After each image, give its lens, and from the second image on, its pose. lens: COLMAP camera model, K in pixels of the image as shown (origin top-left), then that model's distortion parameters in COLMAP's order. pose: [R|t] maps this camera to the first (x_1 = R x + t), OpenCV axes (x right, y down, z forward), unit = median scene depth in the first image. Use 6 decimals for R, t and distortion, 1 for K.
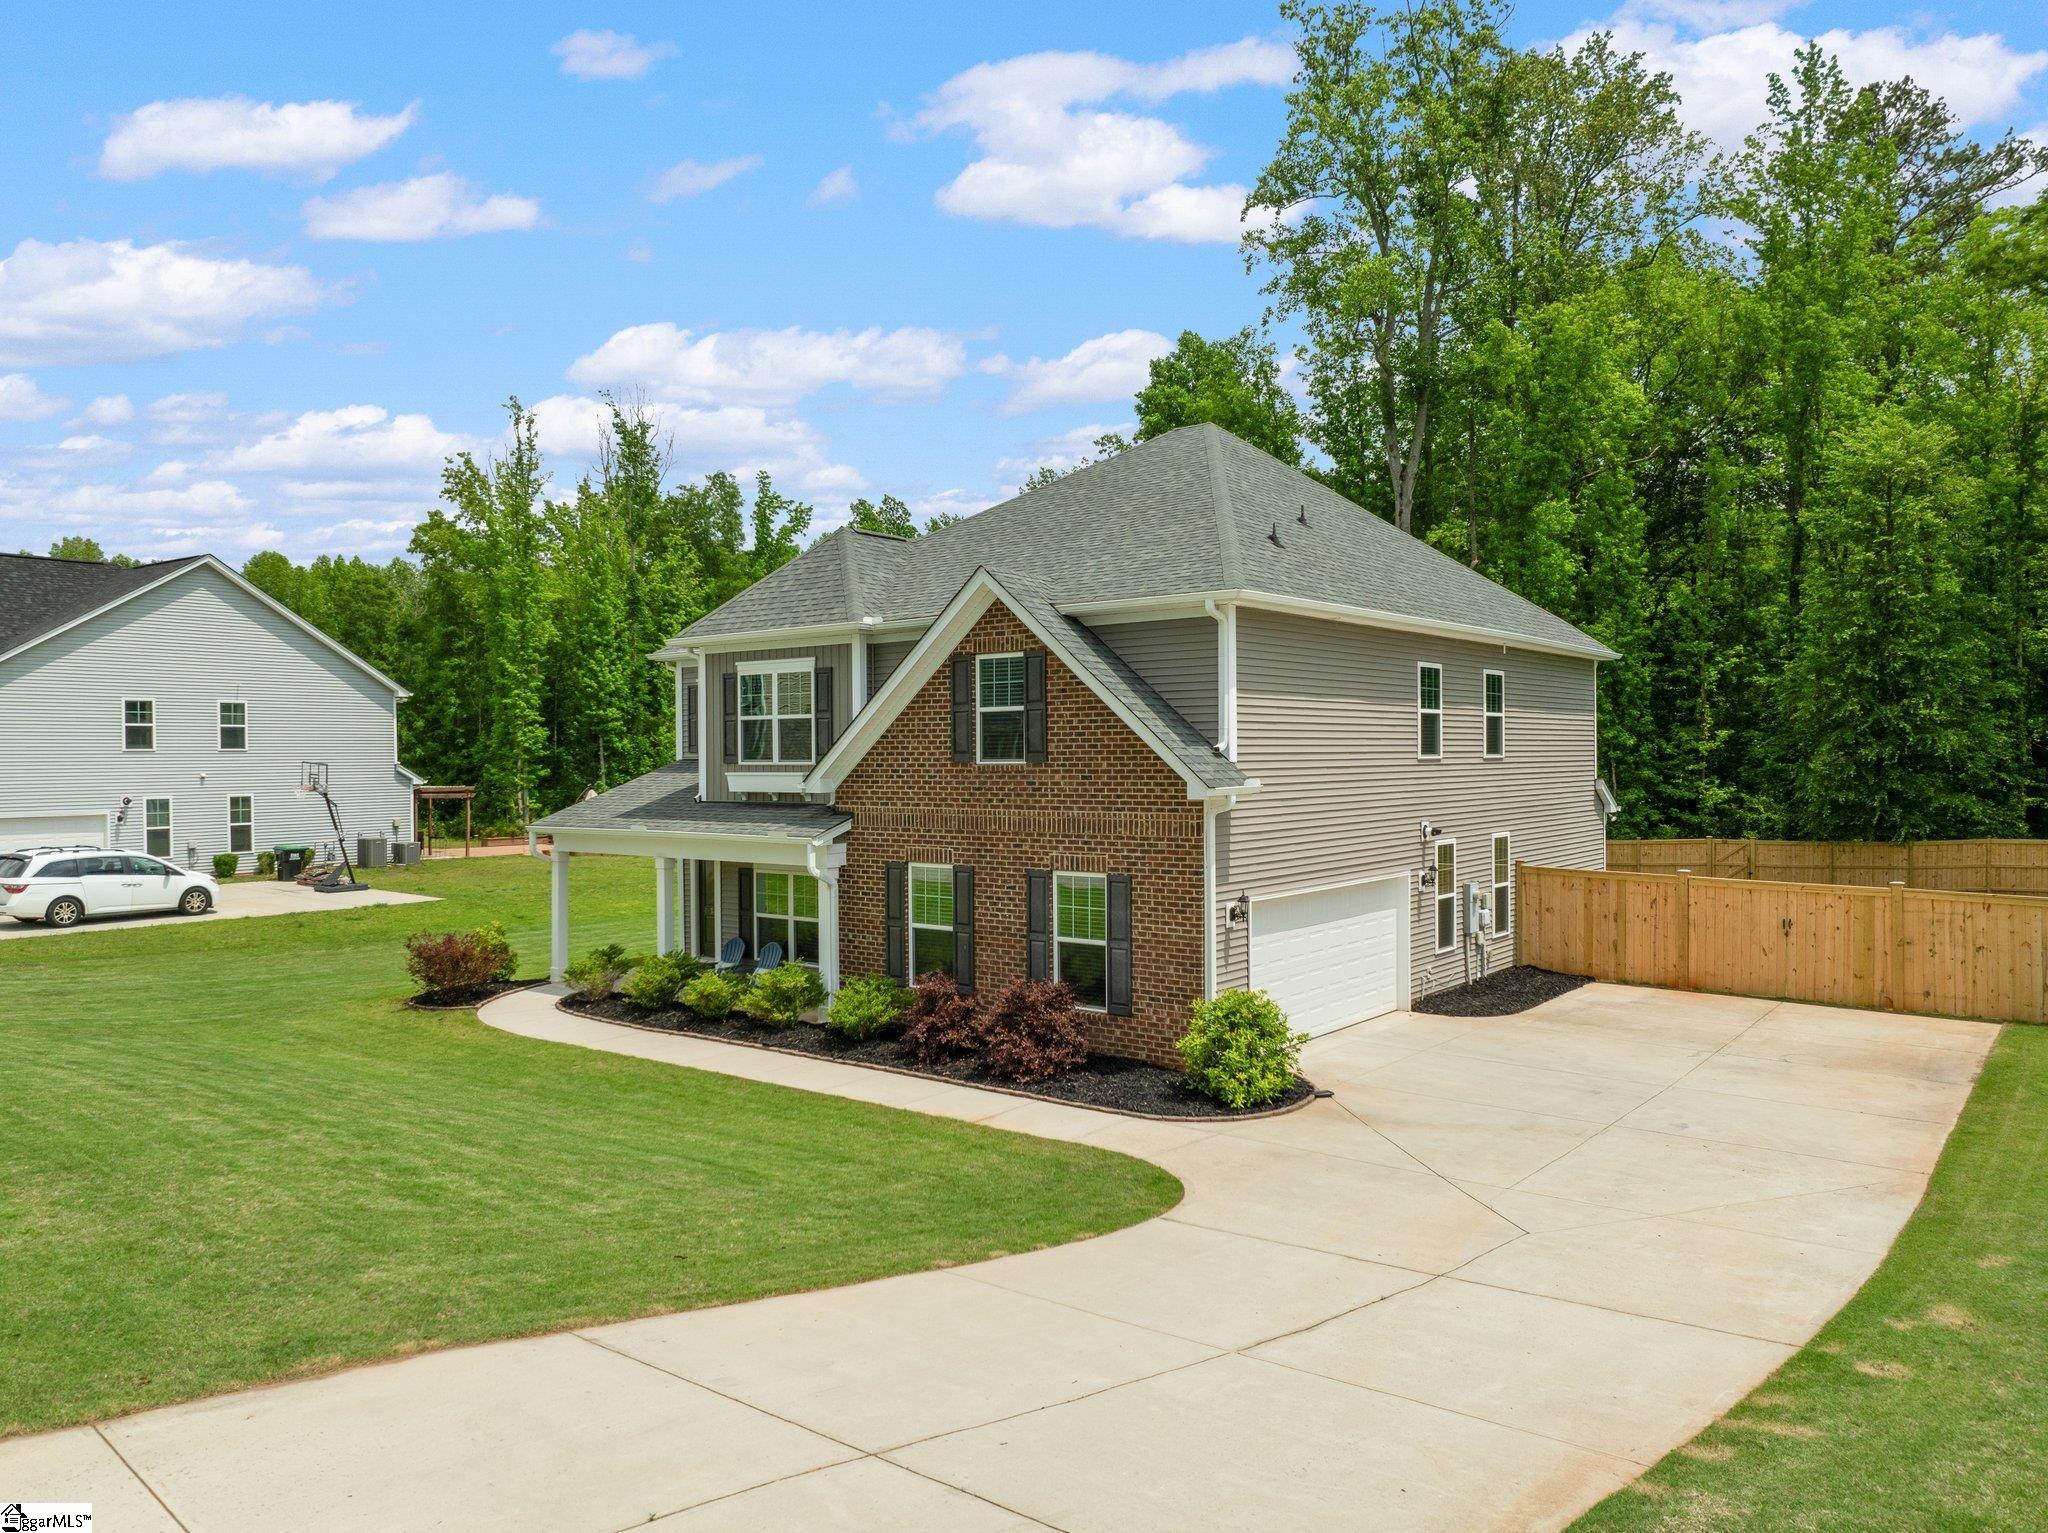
lens RADIAL K [[1450.0, 0, 1024.0], [0, 1450.0, 766.5], [0, 0, 1]] dist [-0.035916, -0.001606]
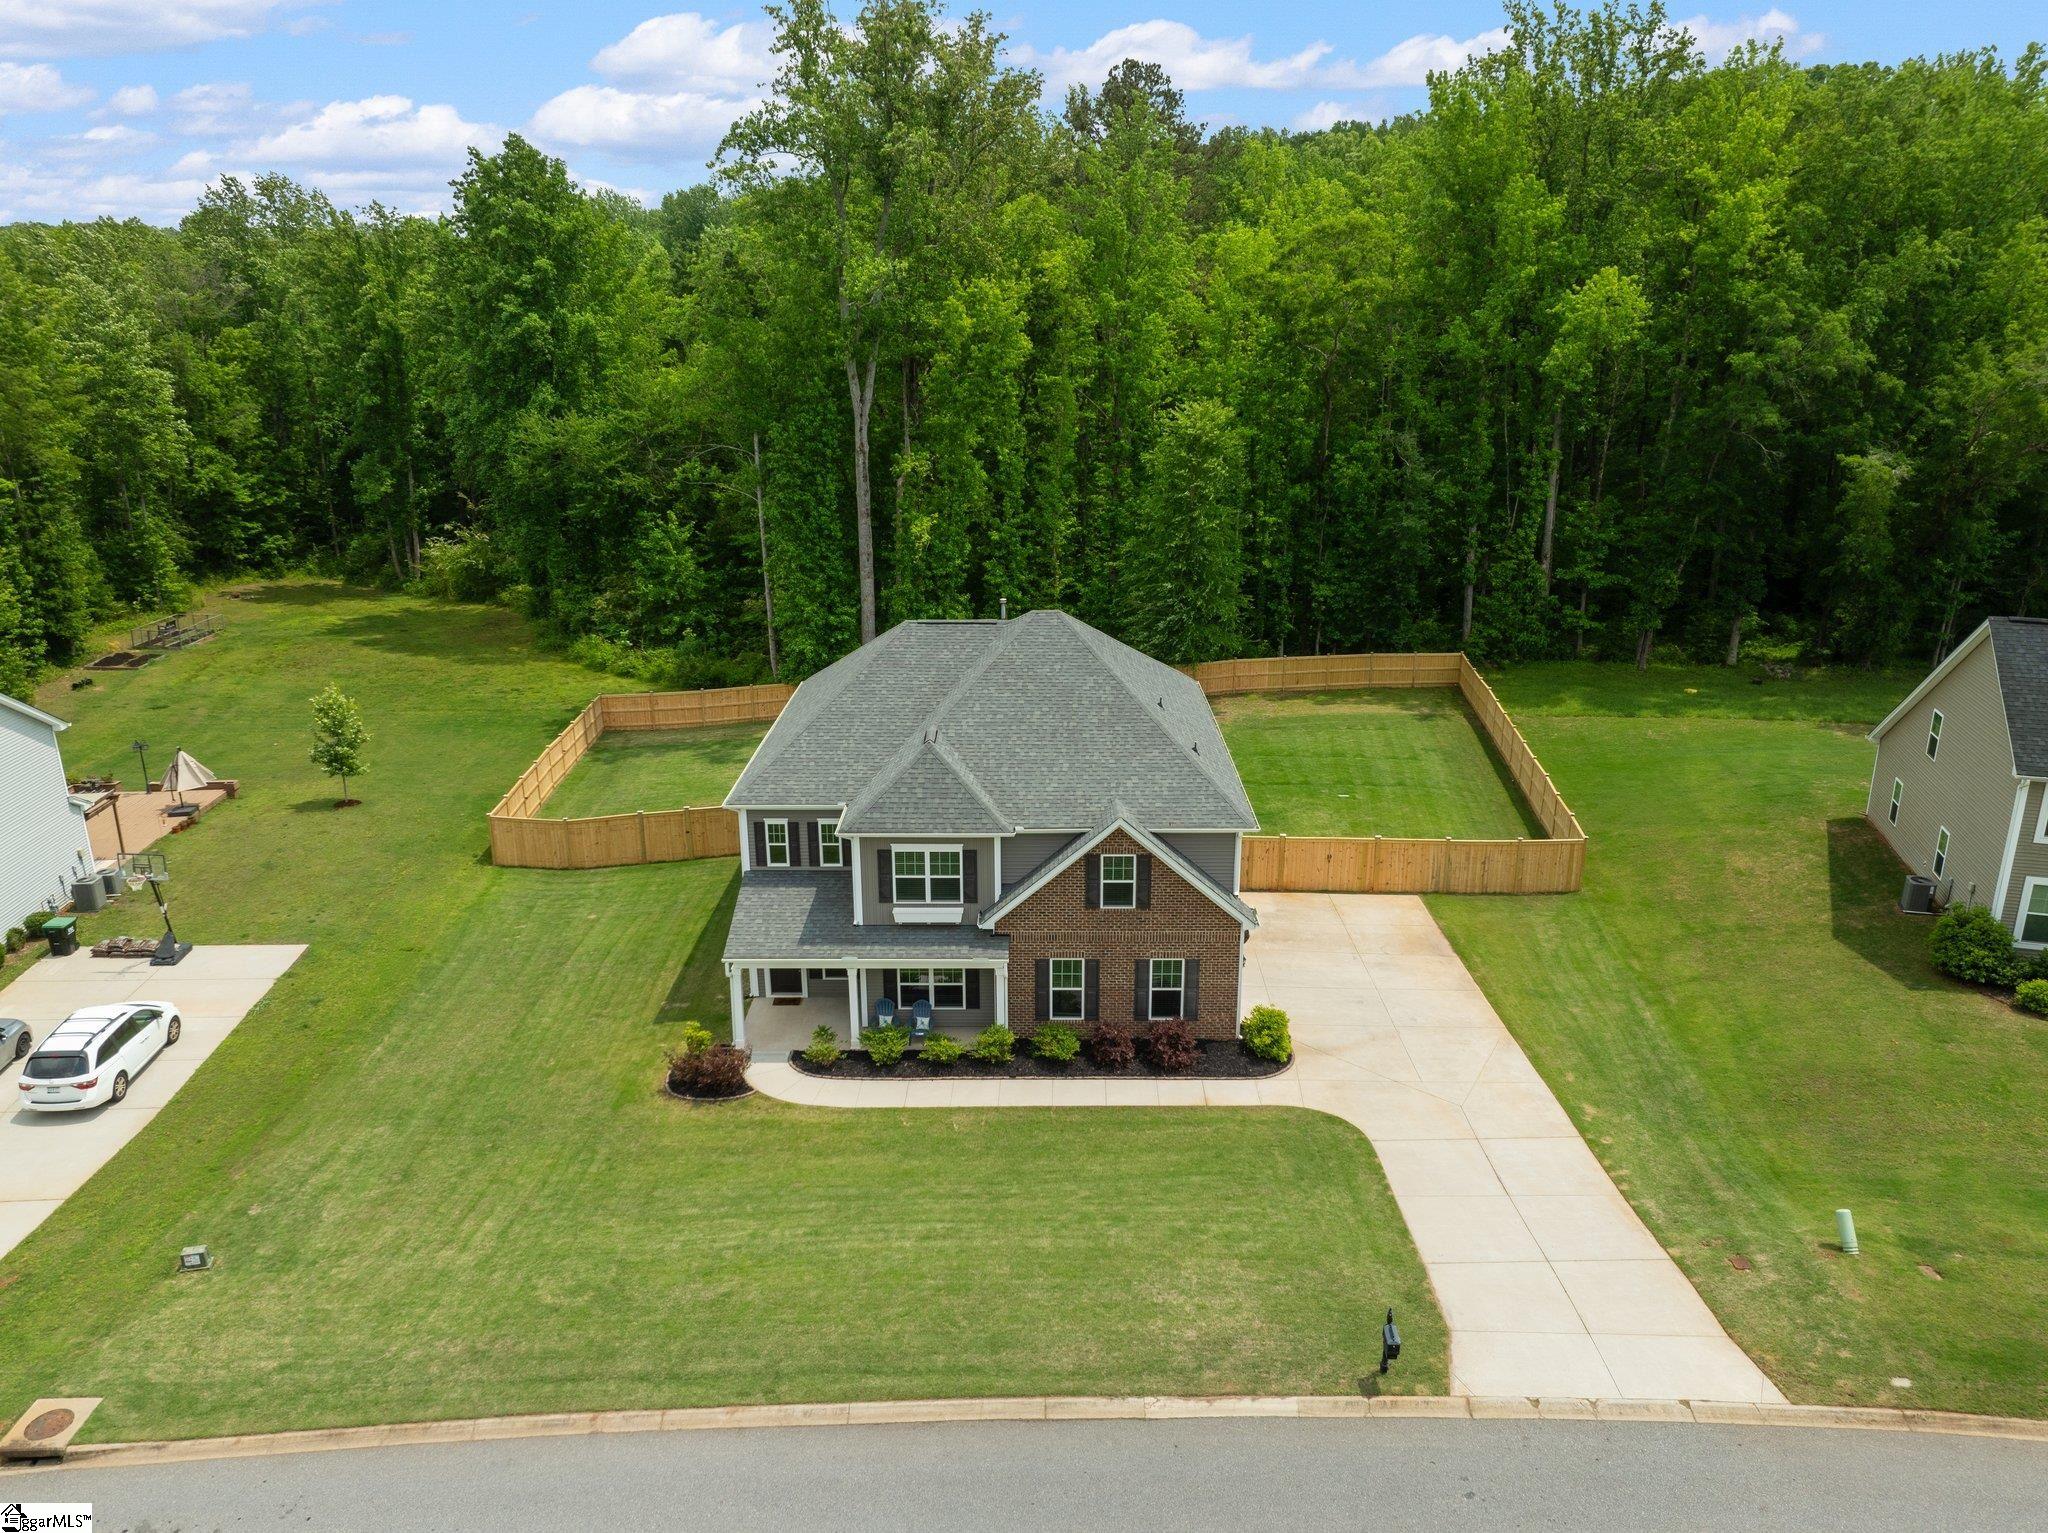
lens RADIAL K [[1441.5, 0, 1024.0], [0, 1441.5, 766.5], [0, 0, 1]] dist [-0.050666, 0.025254]
pose [[0.788168, -0.182689, 0.587721, -1.127429], [0.002927, 0.956031, 0.293250, -0.696380], [-0.615453, -0.229410, 0.754048, -0.292836]]
